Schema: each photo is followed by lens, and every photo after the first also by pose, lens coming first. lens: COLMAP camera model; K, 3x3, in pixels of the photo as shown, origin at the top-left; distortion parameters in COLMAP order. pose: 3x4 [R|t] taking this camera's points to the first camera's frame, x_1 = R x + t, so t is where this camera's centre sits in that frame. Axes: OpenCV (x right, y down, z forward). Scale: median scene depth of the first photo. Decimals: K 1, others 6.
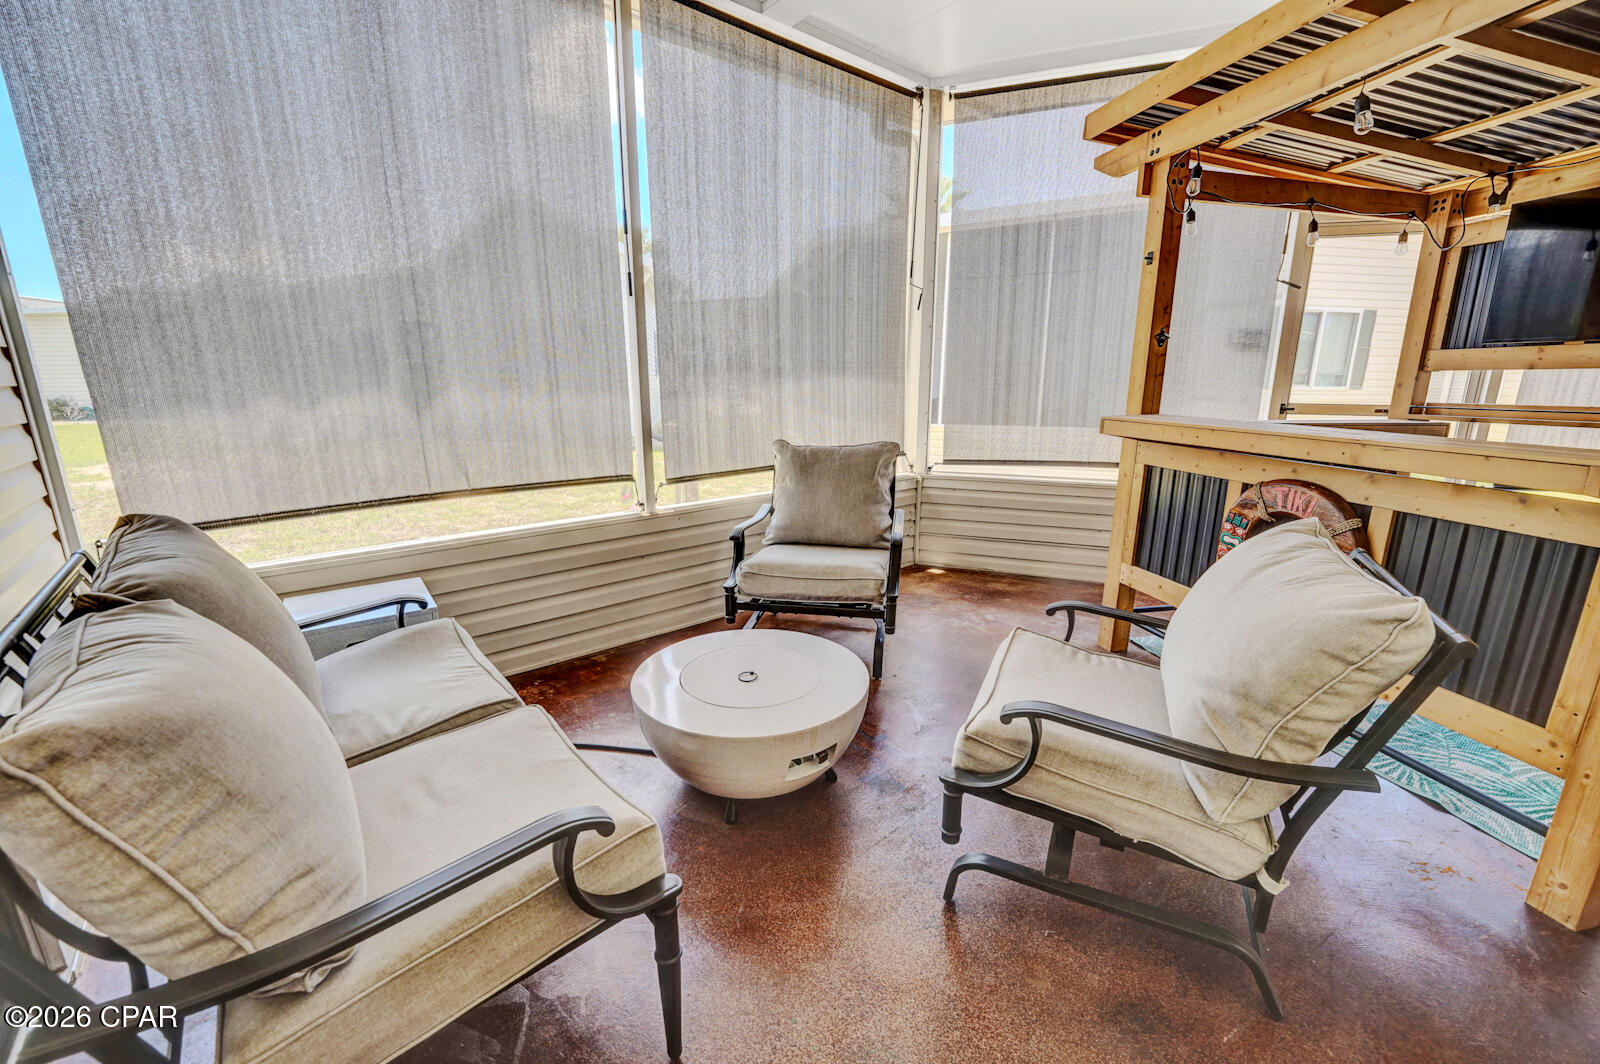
lens RADIAL K [[662.8, 0, 802.0], [0, 662.8, 551.9], [0, 0, 1]] dist [-0.023713, 0.000313]
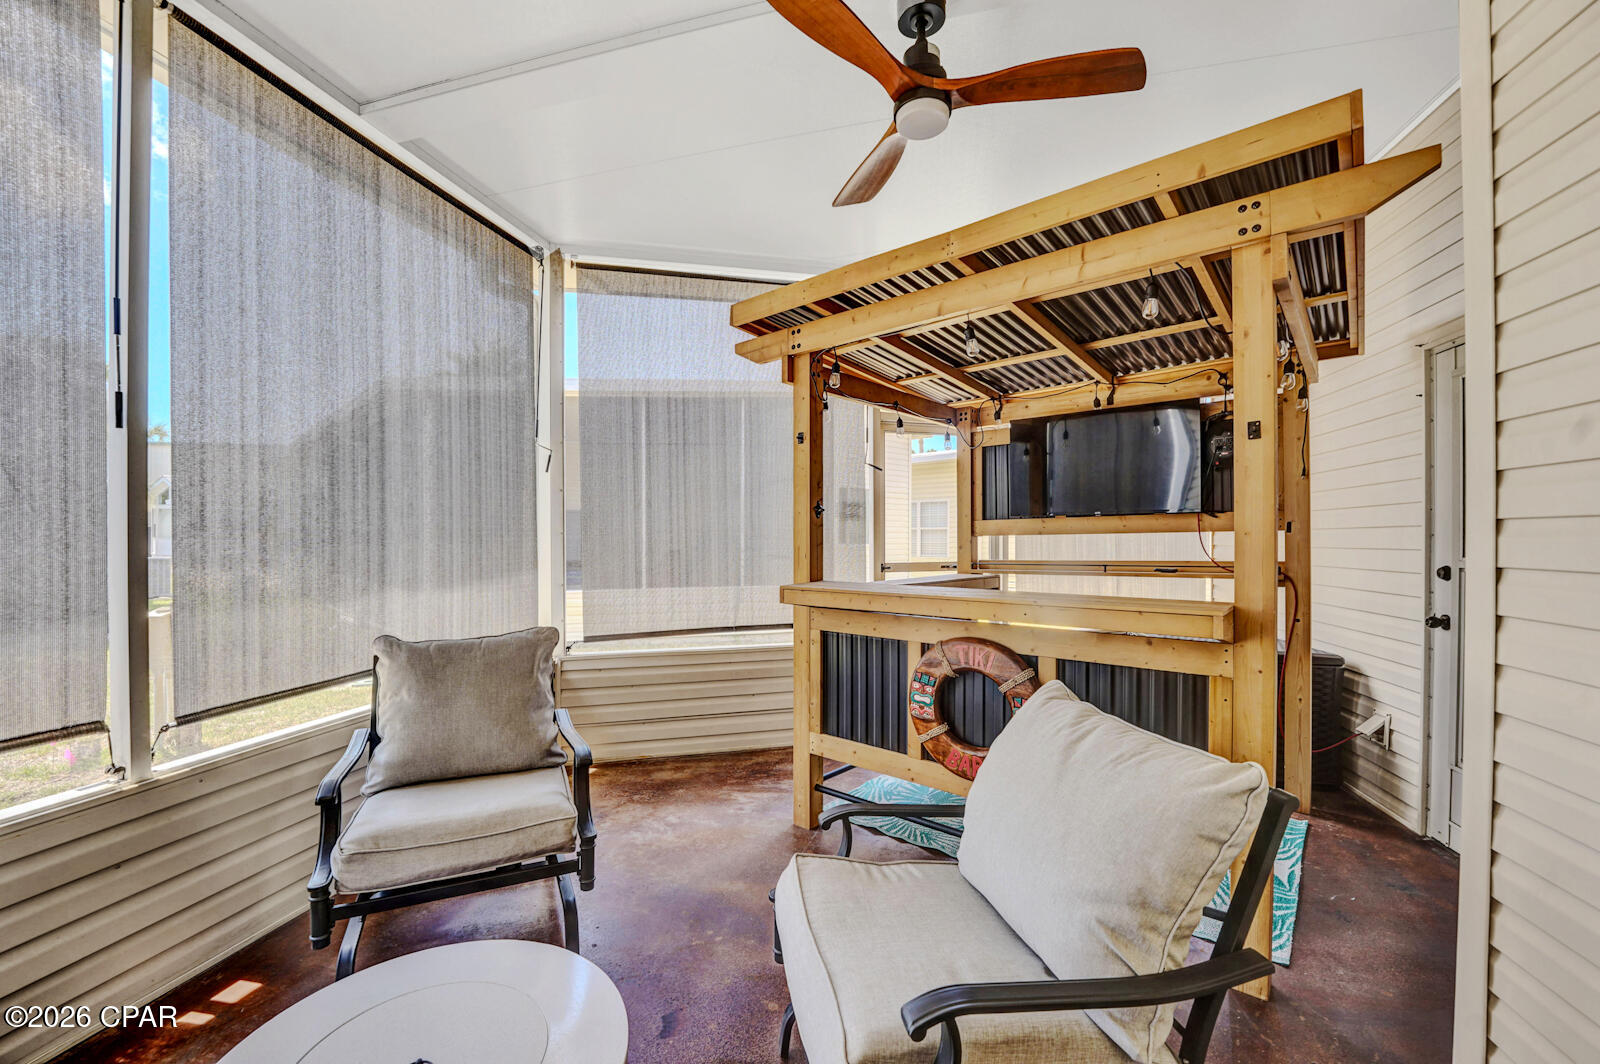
lens RADIAL K [[656.4, 0, 794.2], [0, 656.4, 539.7], [0, 0, 1]] dist [-0.029300, 0.002808]
pose [[0.806708, -0.005035, 0.590929, -0.101179], [0.152430, 0.967899, -0.199842, -0.070229], [-0.570953, 0.251289, 0.781579, 0.197301]]
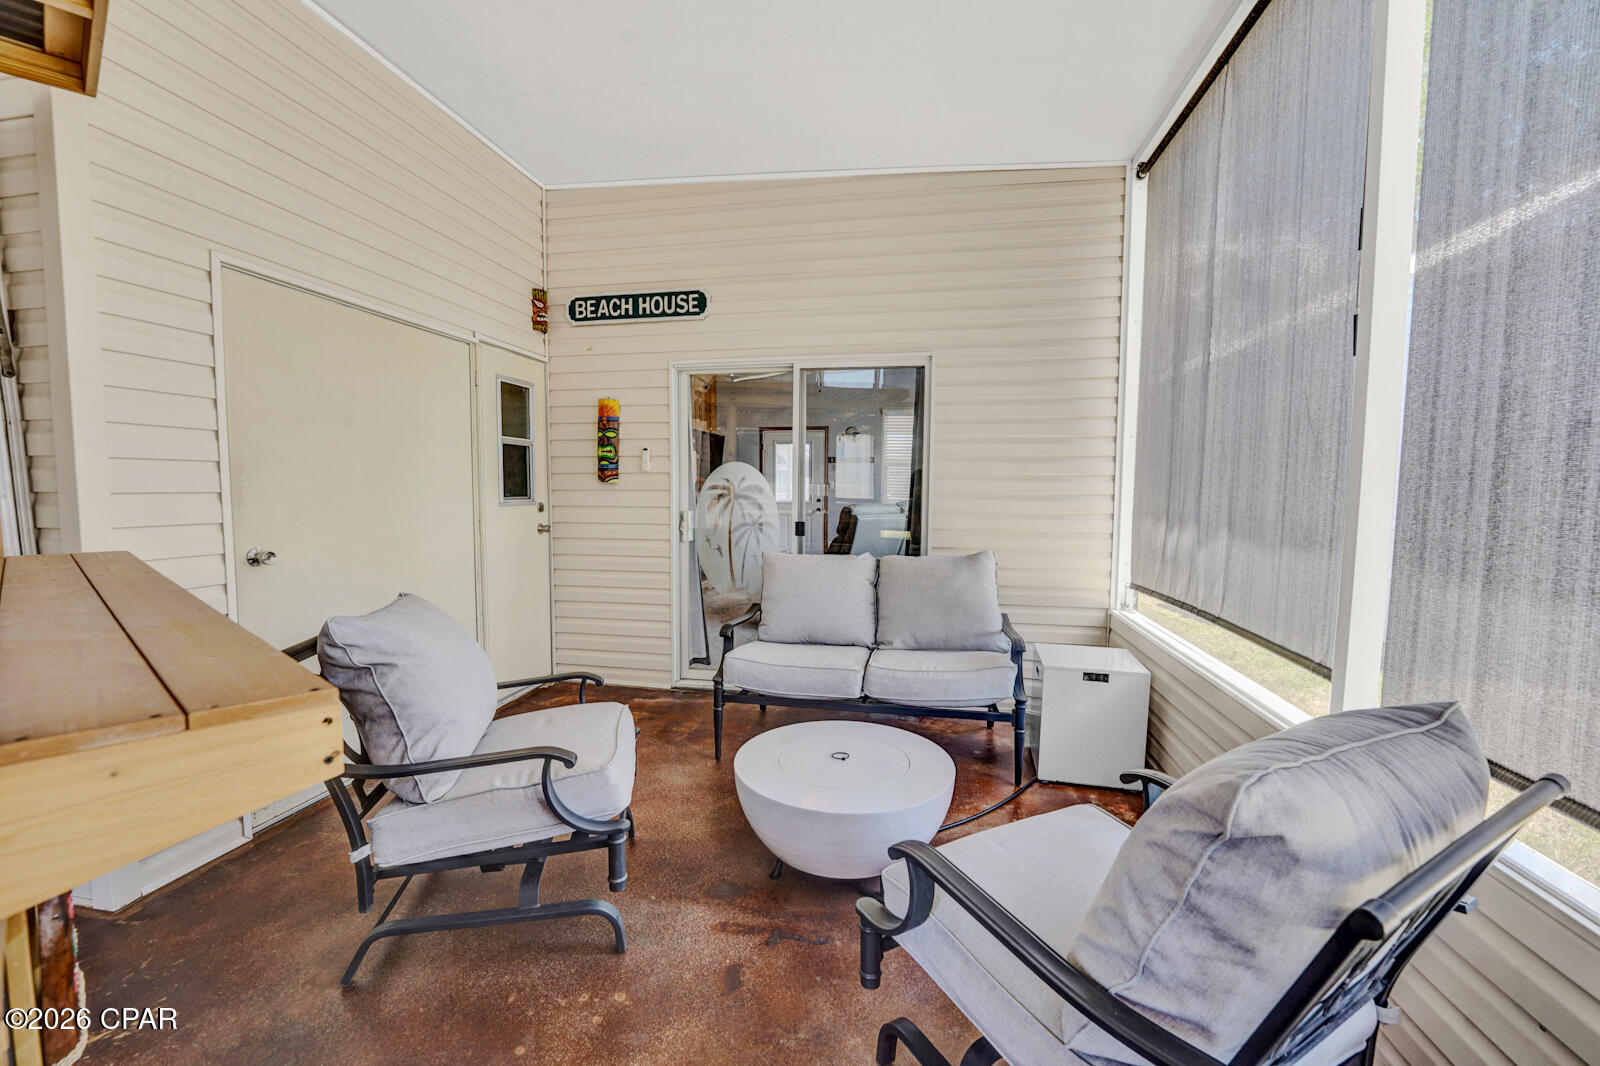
lens RADIAL K [[656.4, 0, 794.2], [0, 656.4, 540.7], [0, 0, 1]] dist [-0.029300, 0.002808]
pose [[-0.791749, 0.047863, -0.608968, 0.430609], [-0.158068, 0.946916, 0.279937, -0.306239], [0.590041, 0.317898, -0.742154, 1.127926]]
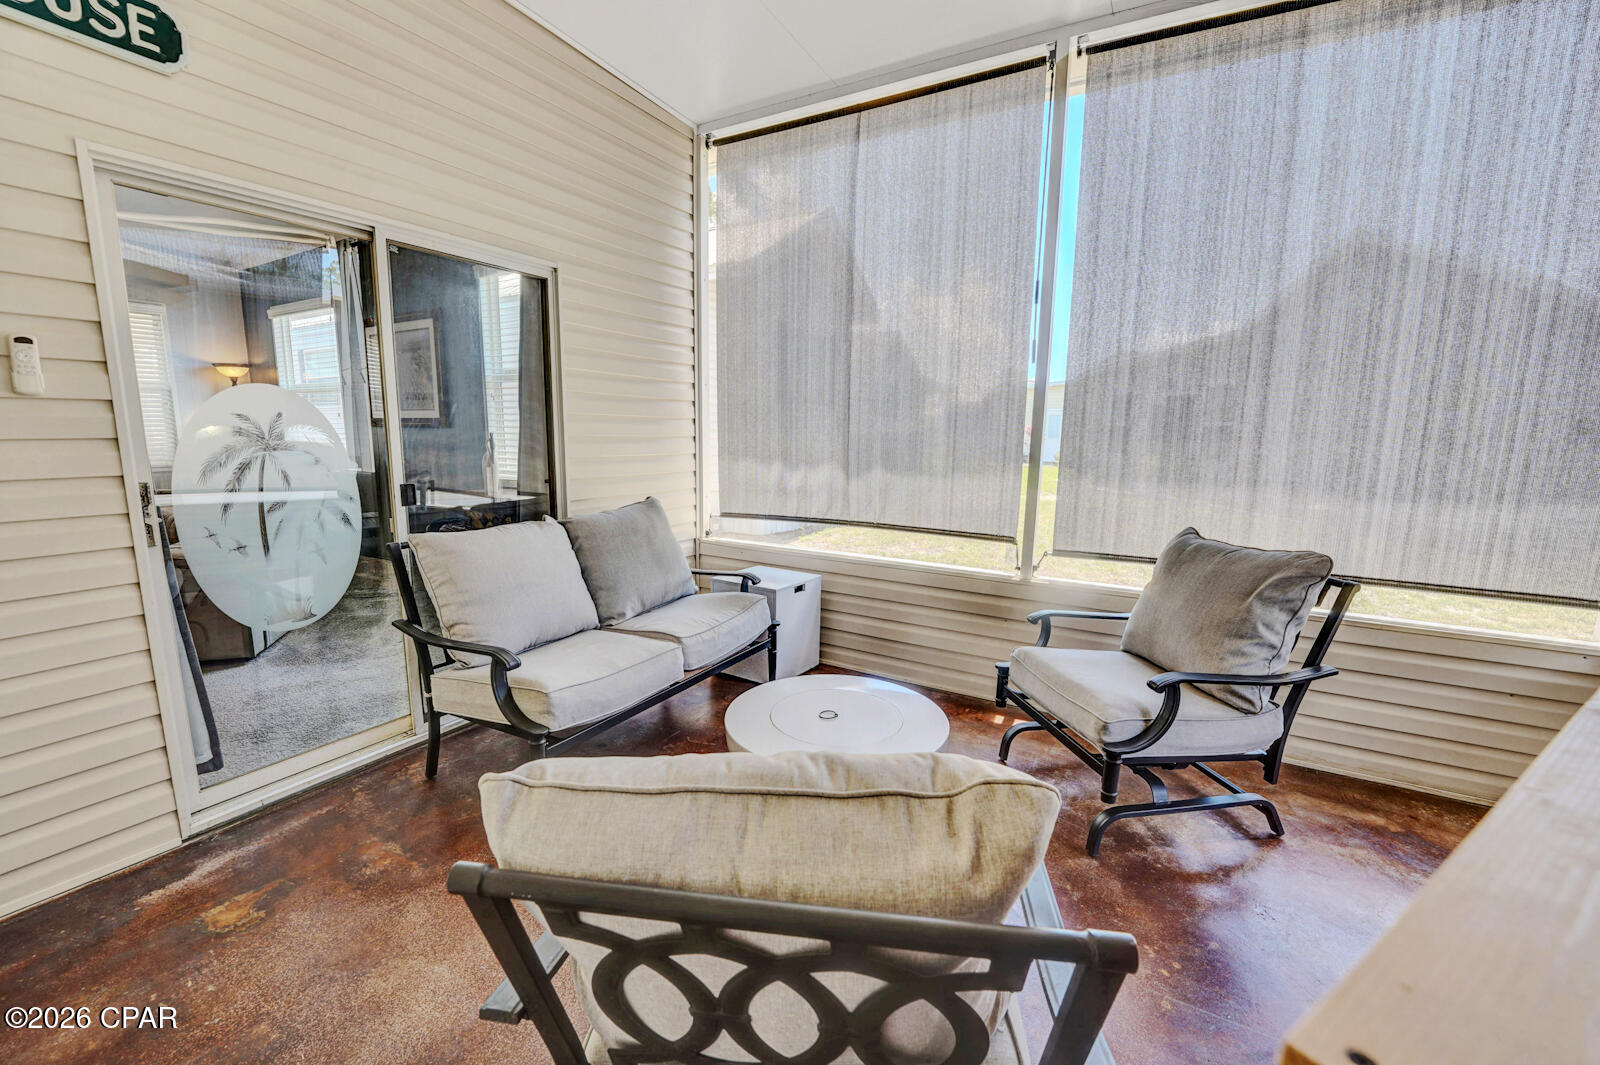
lens RADIAL K [[656.4, 0, 794.2], [0, 656.4, 540.2], [0, 0, 1]] dist [-0.029300, 0.002808]
pose [[0.319284, 0.163941, -0.933371, 0.575087], [-0.255444, 0.963355, 0.081826, -0.112515], [0.912582, 0.212299, 0.349461, 0.365563]]
